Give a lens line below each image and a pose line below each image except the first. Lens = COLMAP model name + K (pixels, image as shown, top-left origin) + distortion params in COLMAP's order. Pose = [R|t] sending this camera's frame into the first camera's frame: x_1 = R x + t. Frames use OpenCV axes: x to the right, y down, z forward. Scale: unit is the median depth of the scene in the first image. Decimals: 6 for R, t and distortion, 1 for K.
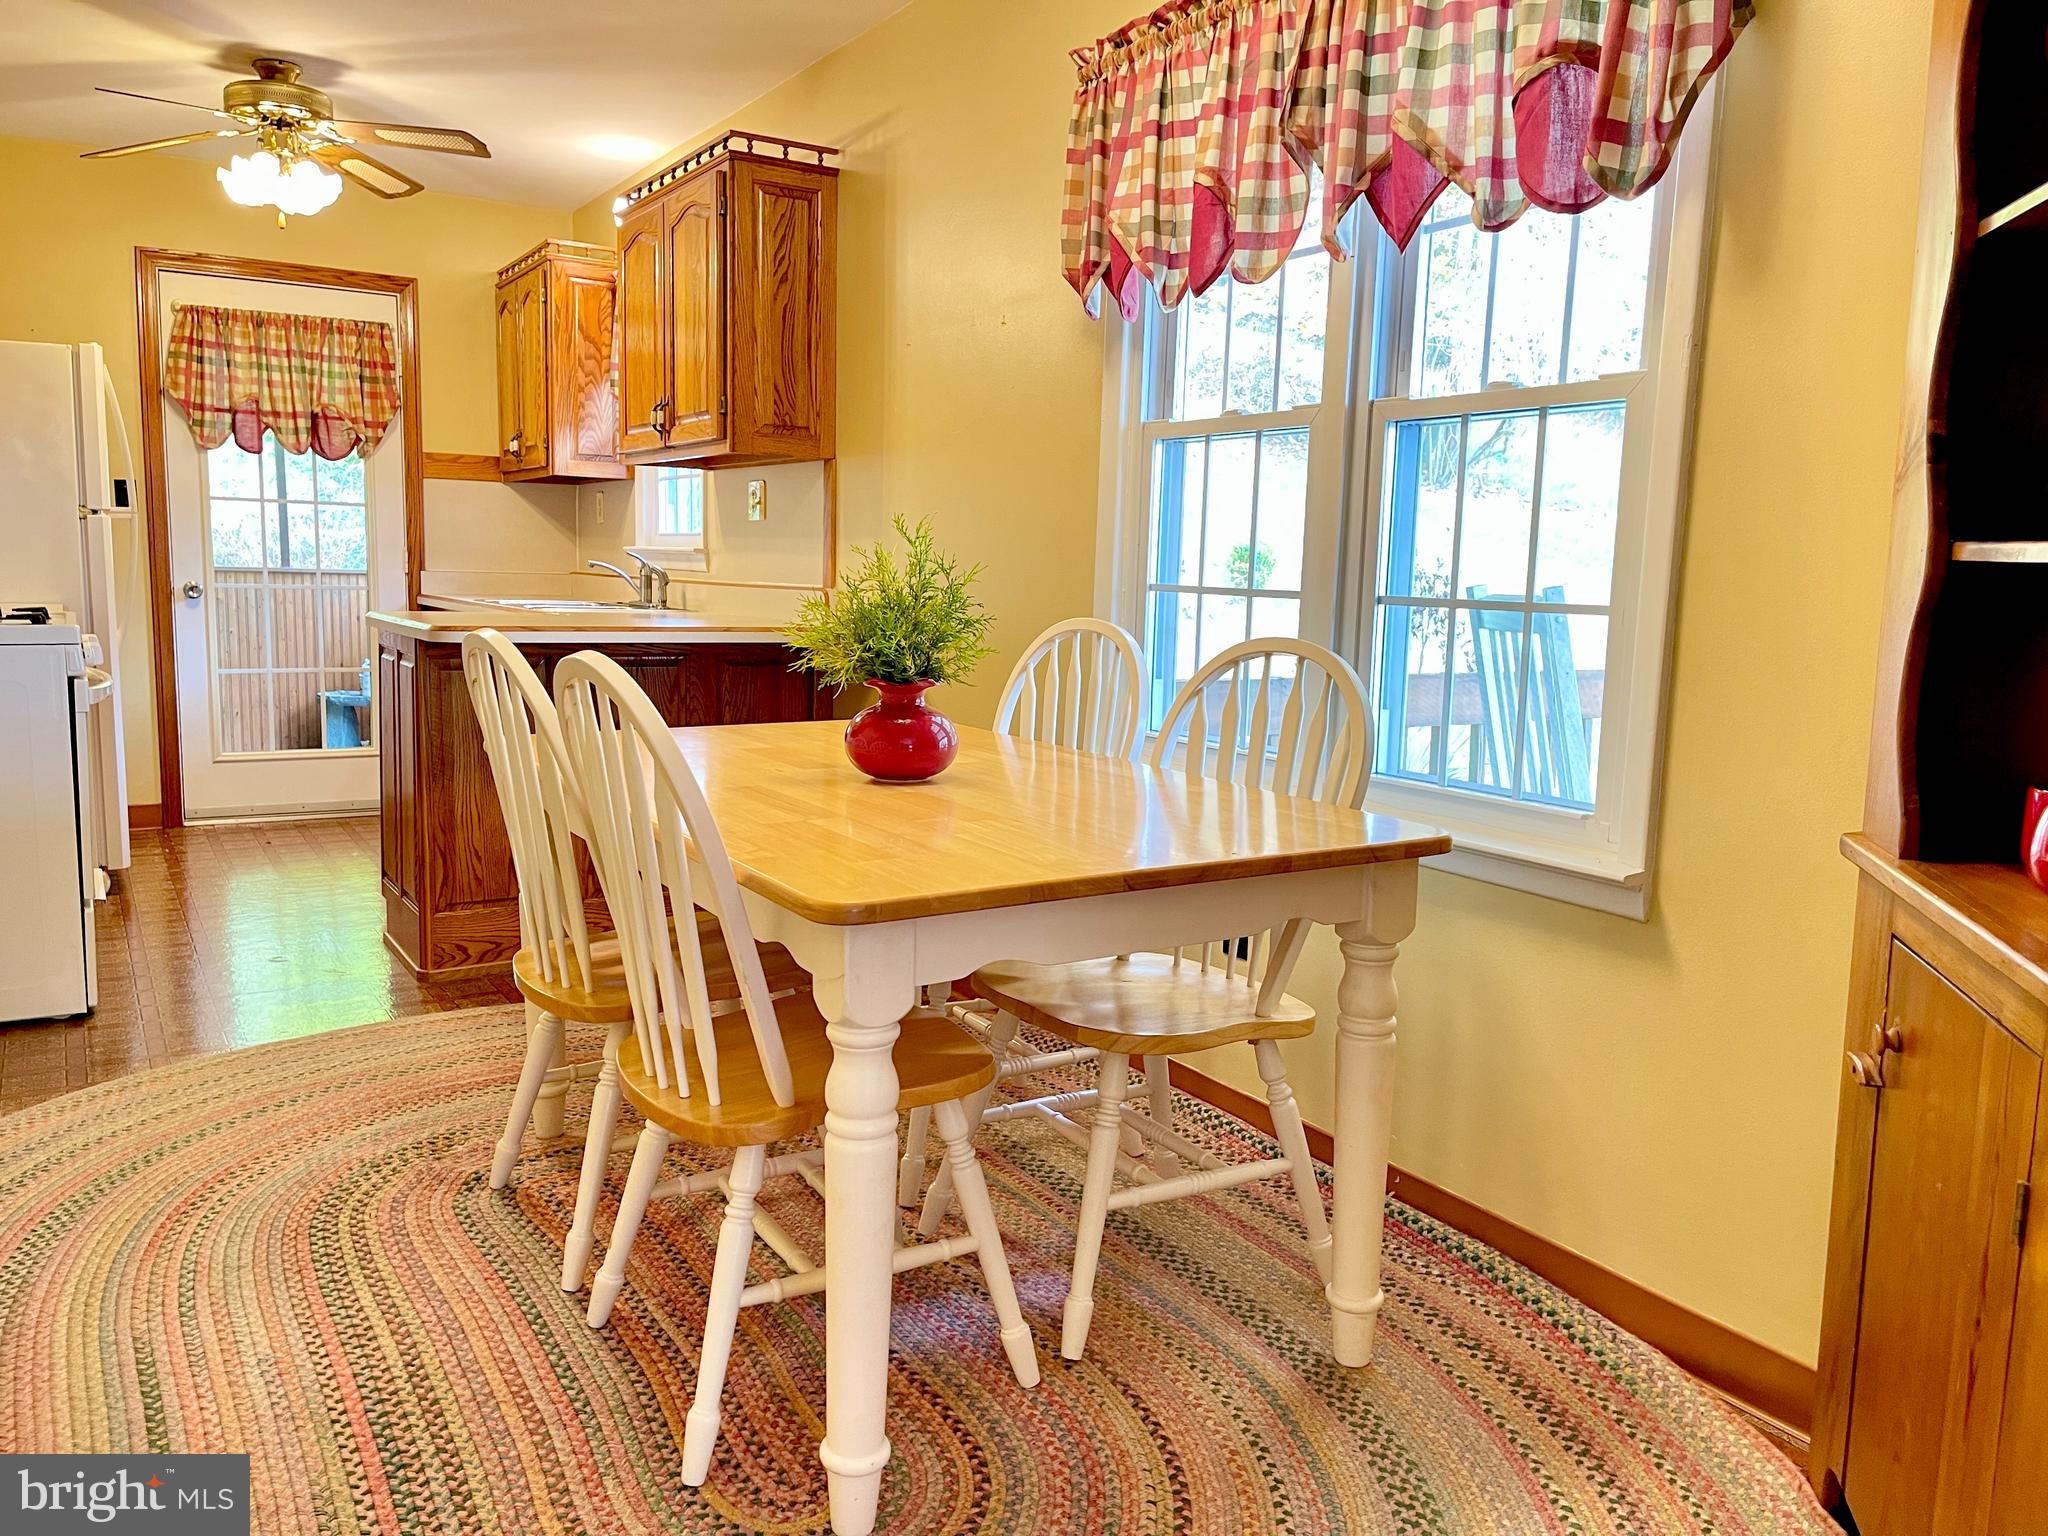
lens RADIAL K [[1554.6, 0, 1030.0], [0, 1554.6, 773.8], [0, 0, 1]] dist [0.037050, -0.025223]
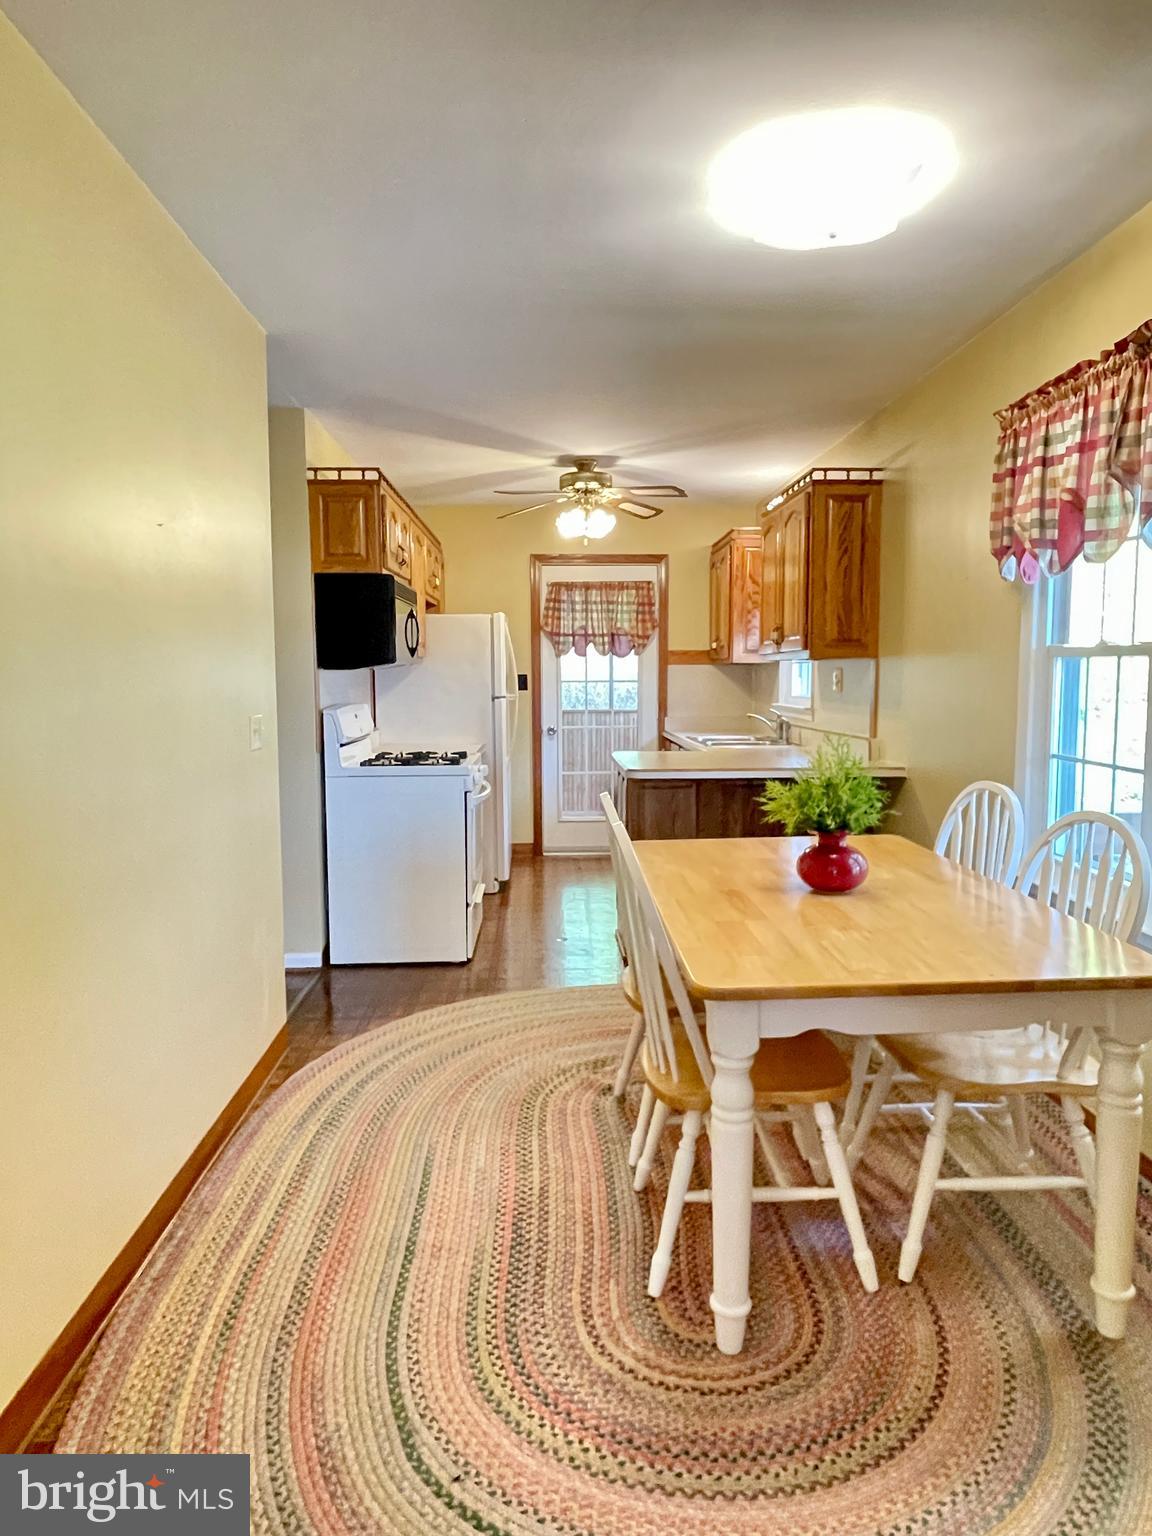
lens RADIAL K [[992.7, 0, 584.3], [0, 992.7, 762.8], [0, 0, 1]] dist [0.010683, -0.015999]
pose [[0.873051, 0.013732, -0.487436, 0.115295], [-0.037581, 0.998525, -0.039183, -0.046611], [0.486179, 0.052527, 0.872279, -0.025604]]
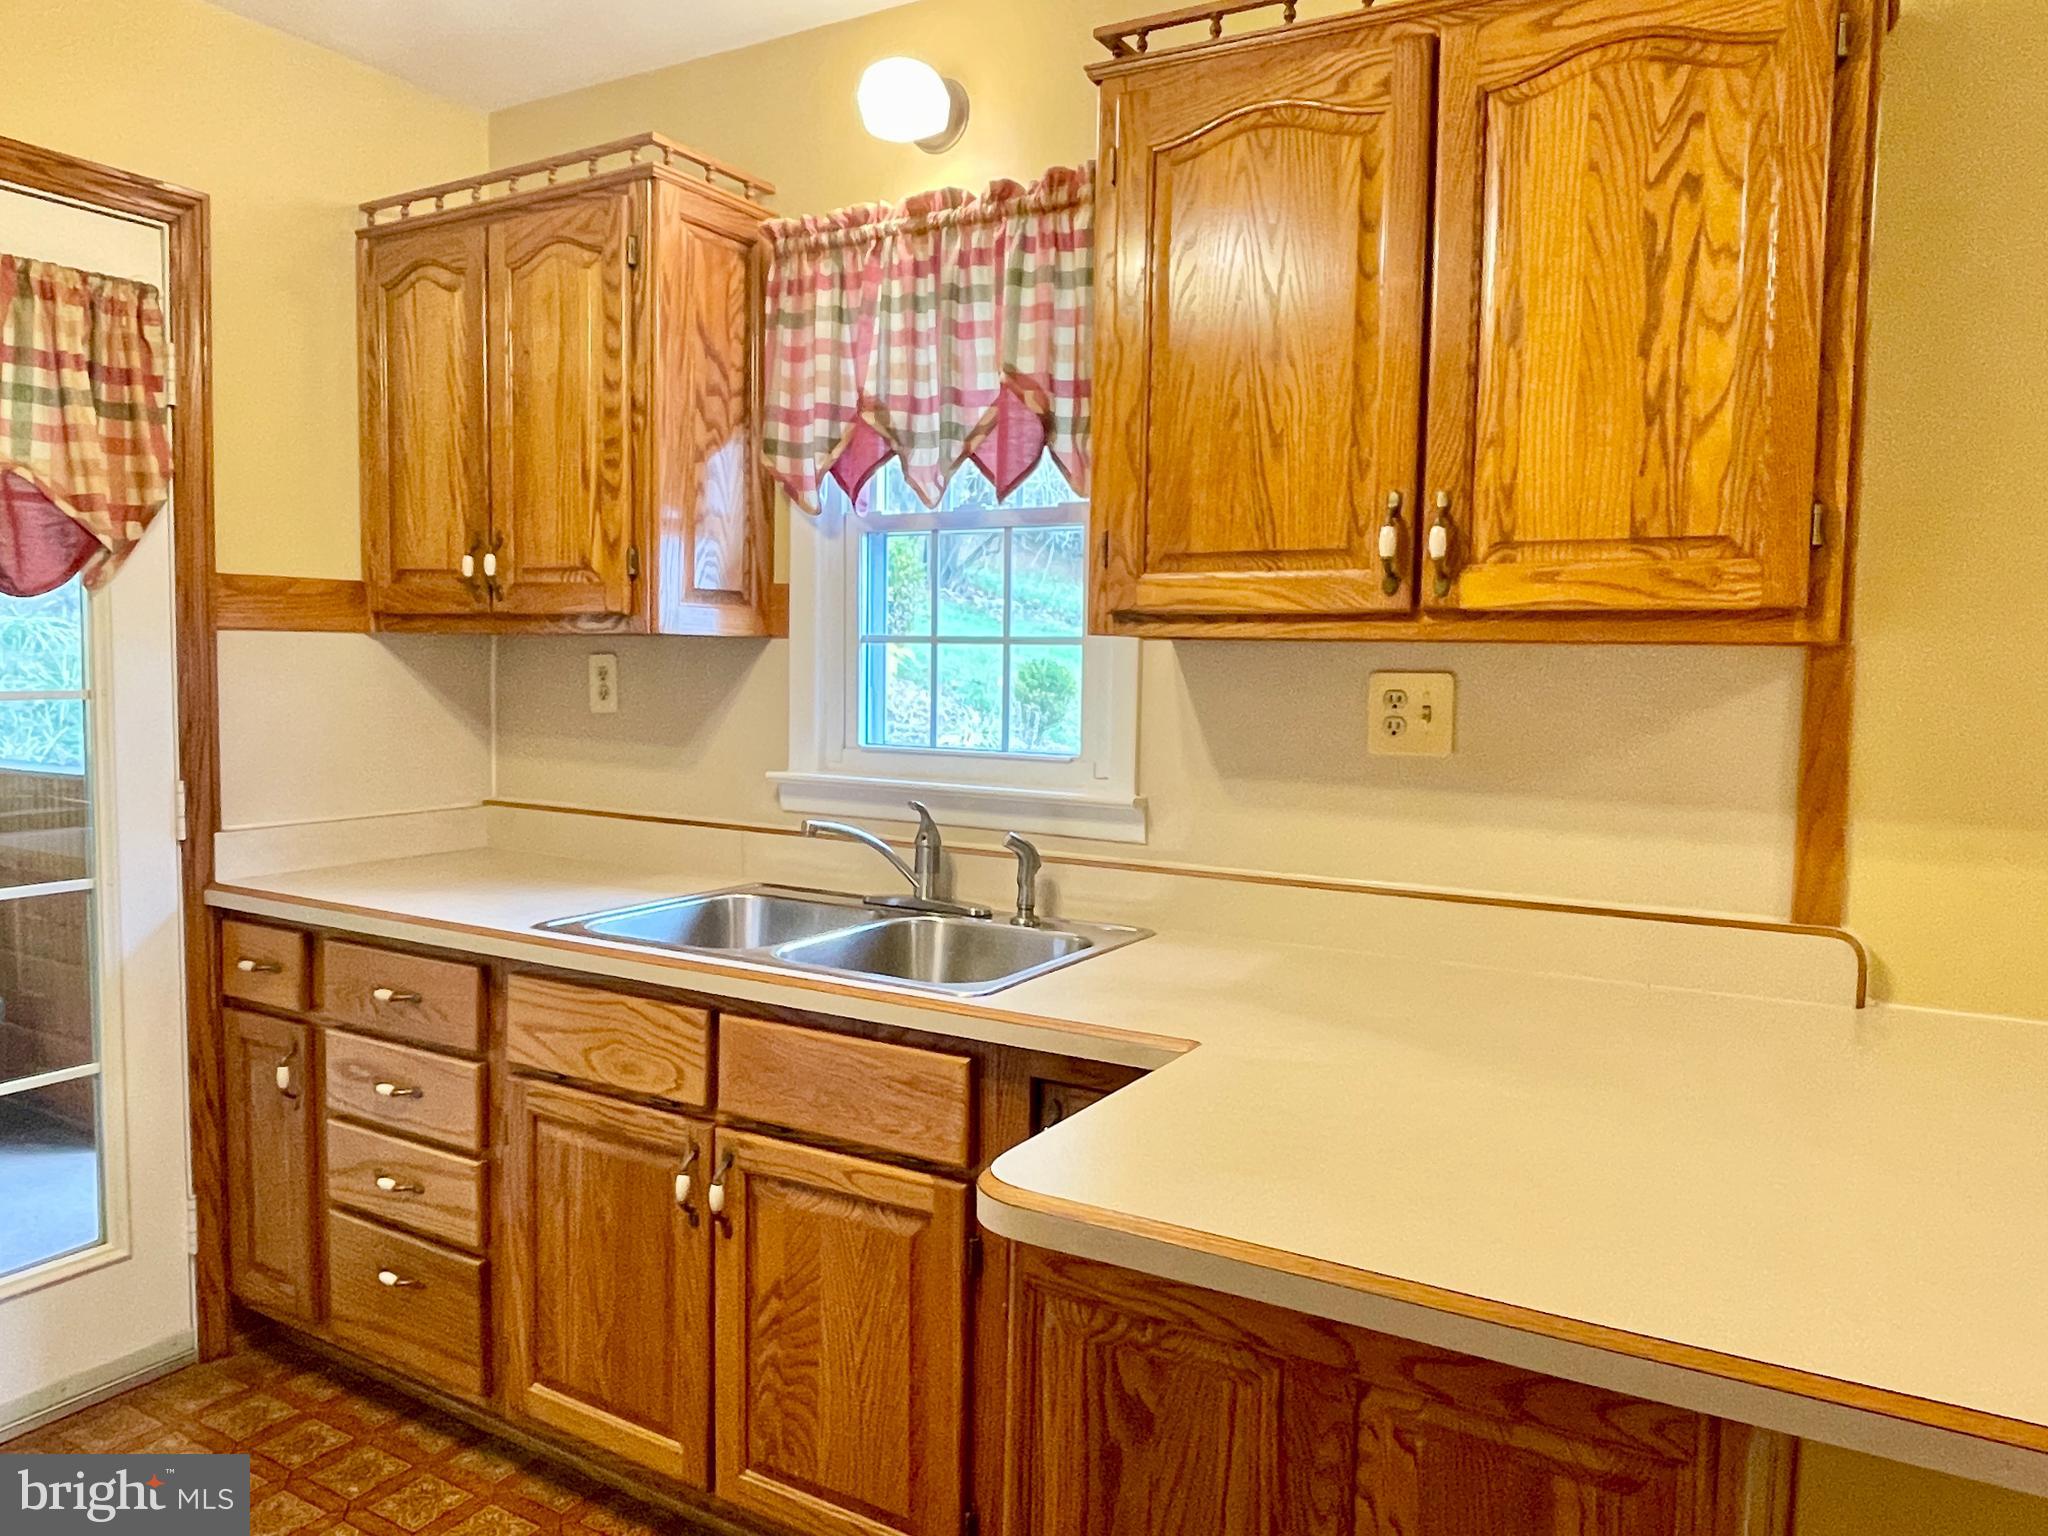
lens RADIAL K [[1435.4, 0, 1018.3], [0, 1435.4, 757.3], [0, 0, 1]] dist [0.007336, -0.010485]
pose [[0.882796, -0.050414, 0.467044, -0.567978], [0.070857, 0.997140, -0.026299, -0.186329], [-0.464382, 0.056310, 0.883843, 0.784647]]
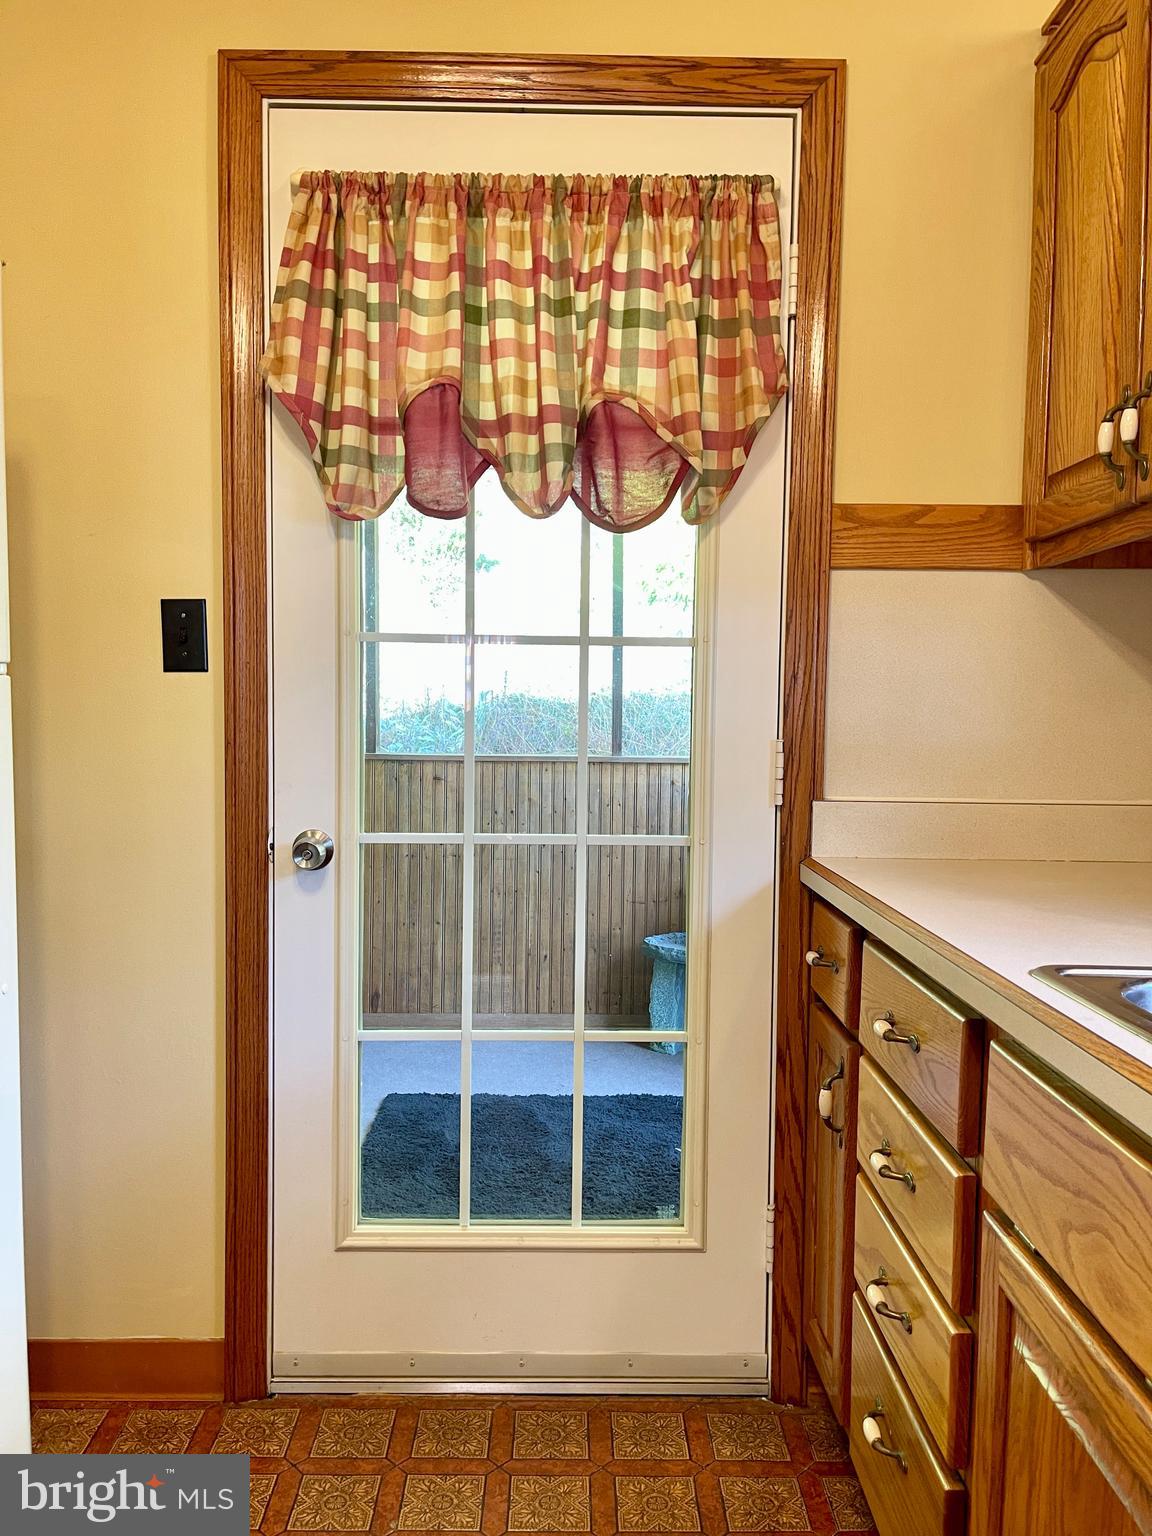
lens RADIAL K [[1166.0, 0, 569.9], [0, 1166.0, 767.2], [0, 0, 1]] dist [0.037050, -0.025223]
pose [[0.854955, 0.010134, -0.518603, -0.434694], [-0.058453, 0.995323, -0.076914, -0.167762], [0.515398, 0.096072, 0.851549, 1.073849]]
